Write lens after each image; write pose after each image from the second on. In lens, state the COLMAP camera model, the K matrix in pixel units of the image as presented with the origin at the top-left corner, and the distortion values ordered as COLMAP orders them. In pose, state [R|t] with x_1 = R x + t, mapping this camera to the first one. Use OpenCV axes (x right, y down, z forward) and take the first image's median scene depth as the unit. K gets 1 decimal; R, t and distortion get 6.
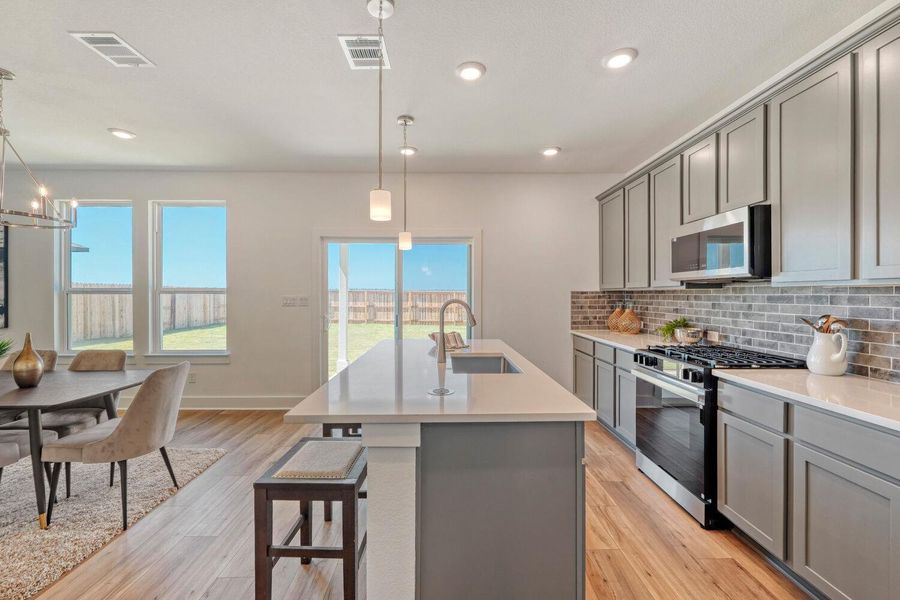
lens RADIAL K [[367.0, 0, 453.4], [0, 367.0, 295.7], [0, 0, 1]] dist [-0.000660, -0.000068]
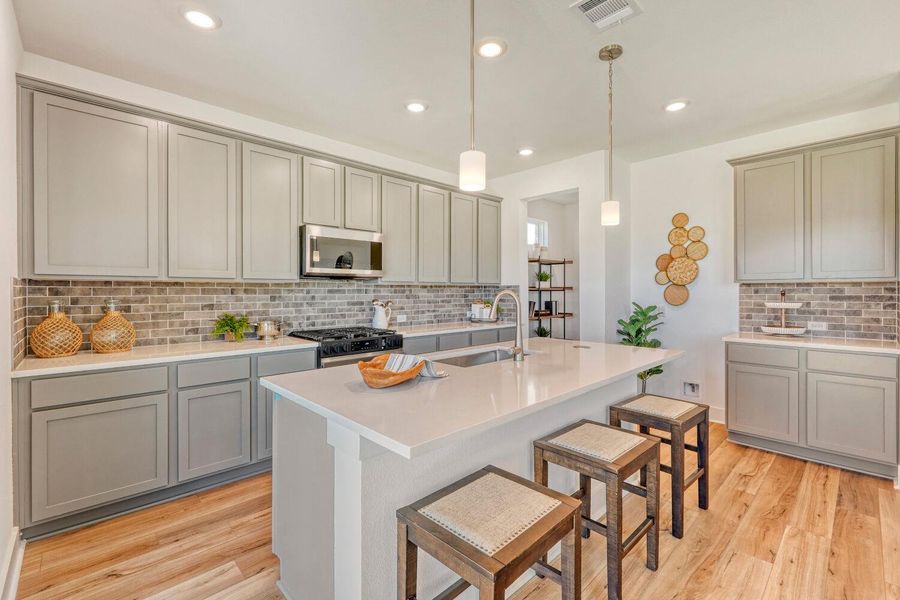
lens RADIAL K [[390.0, 0, 448.5], [0, 390.0, 290.0], [0, 0, 1]] dist [-0.000722, -0.000051]
pose [[-0.668994, 0.004146, 0.743257, -0.541319], [0.004030, 0.999990, -0.001951, 0.007966], [-0.743257, 0.001690, -0.669004, 1.528935]]
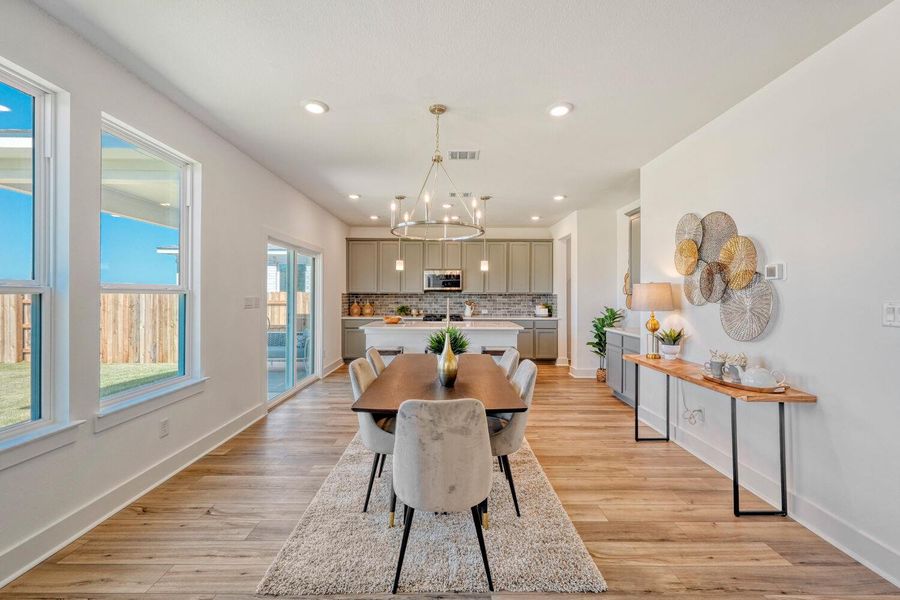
lens RADIAL K [[390.0, 0, 448.5], [0, 390.0, 290.0], [0, 0, 1]] dist [-0.000722, -0.000051]
pose [[0.025014, 0.016292, 0.999554, -2.271466], [-0.000017, 0.999867, -0.016297, 0.001201], [-0.999687, 0.000391, 0.025011, 0.804487]]
